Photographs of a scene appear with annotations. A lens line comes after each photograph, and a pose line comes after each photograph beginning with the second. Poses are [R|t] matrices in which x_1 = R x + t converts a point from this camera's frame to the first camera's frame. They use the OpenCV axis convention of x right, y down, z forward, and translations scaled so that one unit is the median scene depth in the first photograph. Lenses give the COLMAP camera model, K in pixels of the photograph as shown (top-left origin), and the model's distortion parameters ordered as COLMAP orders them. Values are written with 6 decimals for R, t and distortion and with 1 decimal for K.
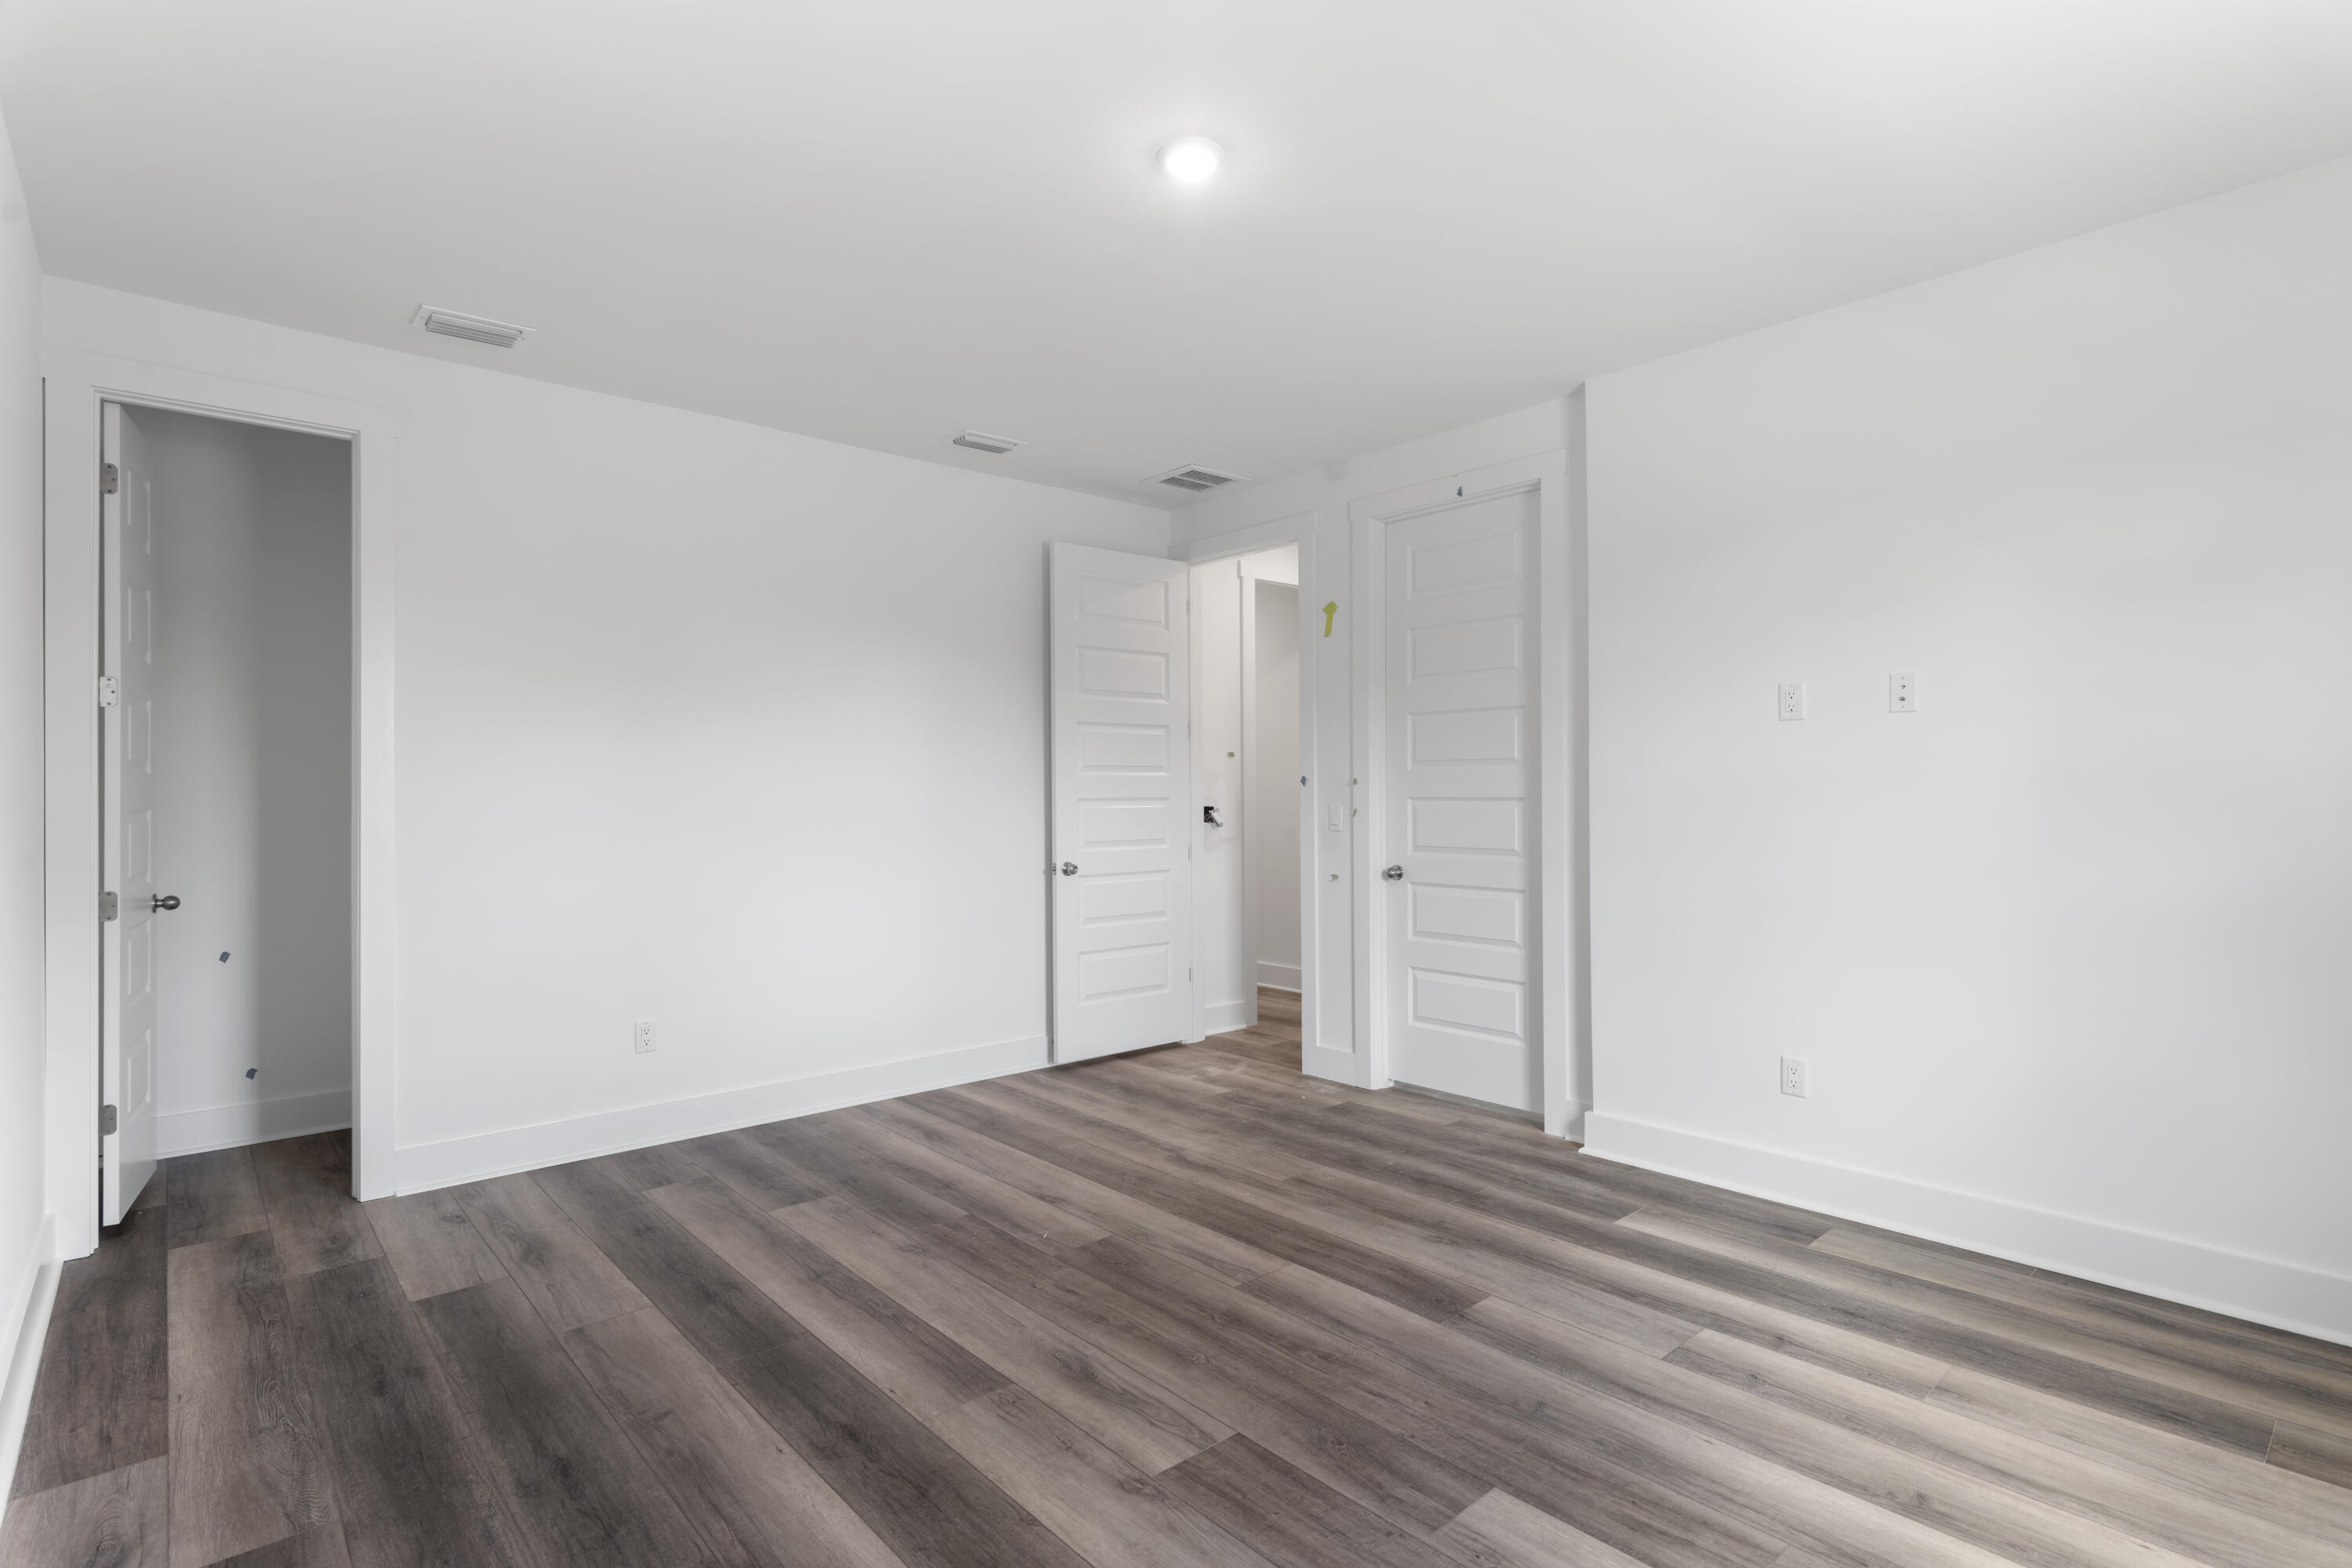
lens RADIAL K [[1146.0, 0, 1173.9], [0, 1146.0, 786.7], [0, 0, 1]] dist [0.002563, 0.000390]
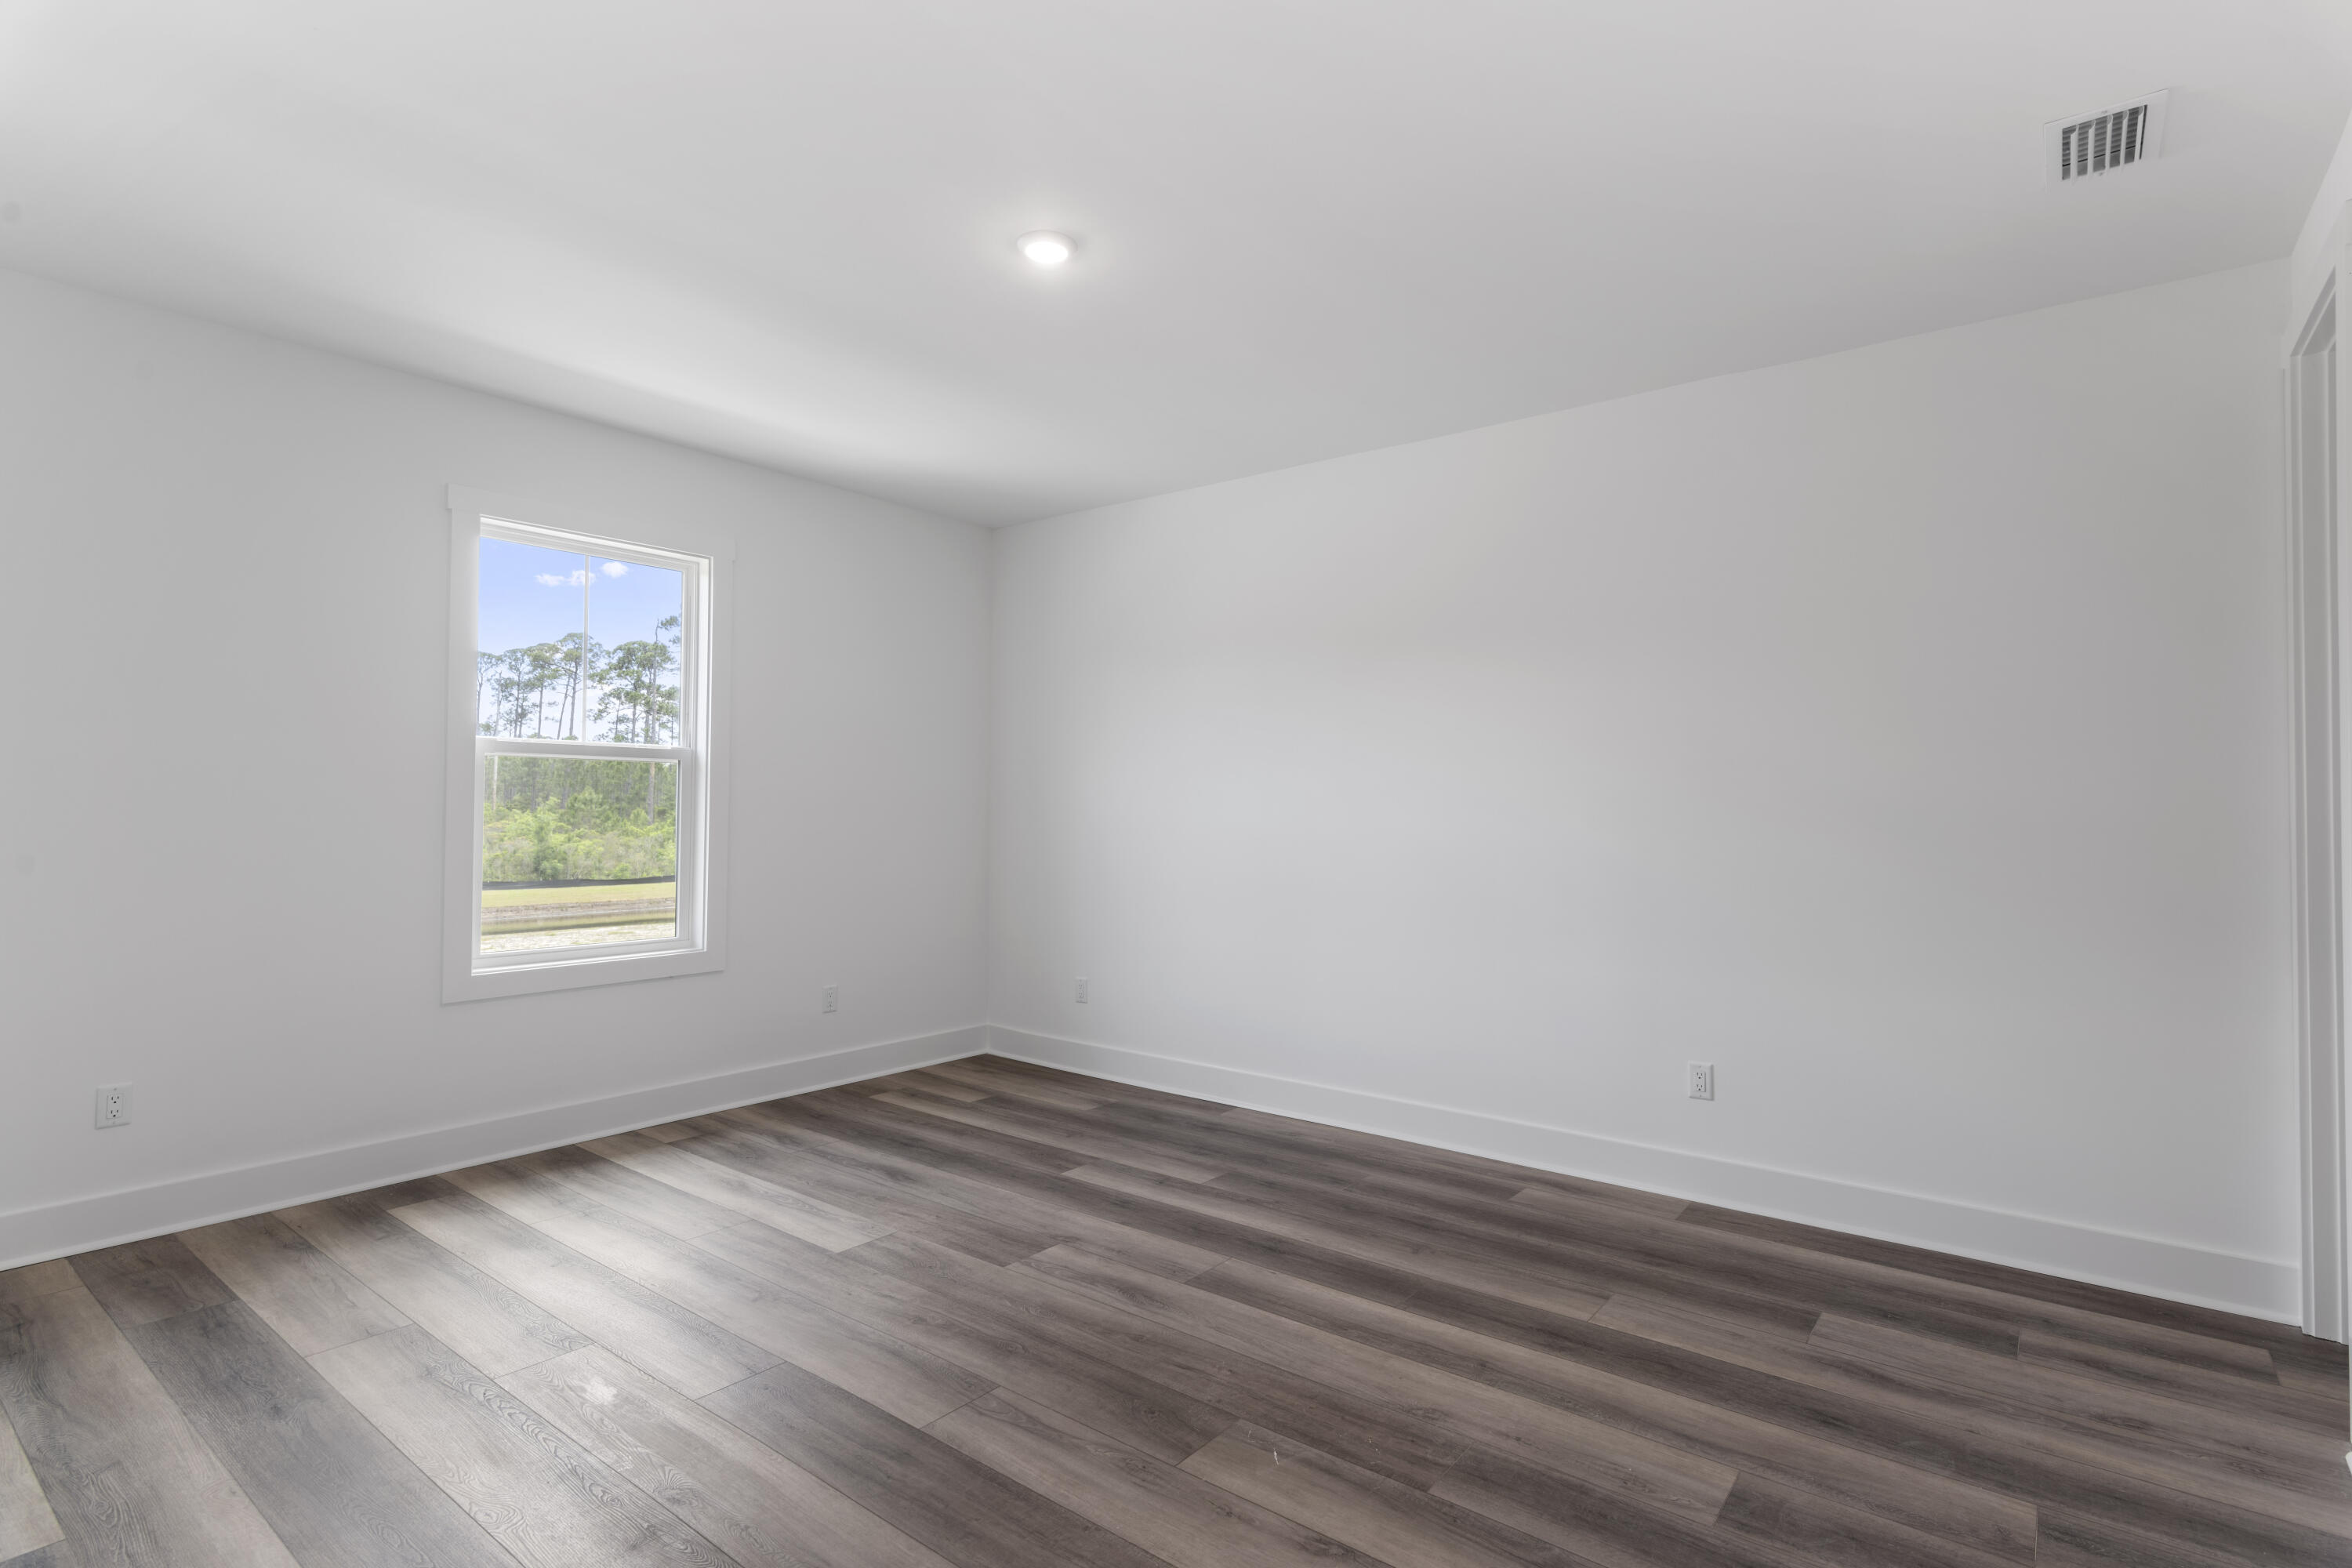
lens RADIAL K [[1146.0, 0, 1178.2], [0, 1146.0, 790.1], [0, 0, 1]] dist [0.002563, 0.000390]
pose [[-0.982982, -0.004580, -0.183644, 0.084435], [-0.000951, 0.999803, -0.019843, 0.009234], [0.183699, -0.019331, -0.982792, 1.942349]]
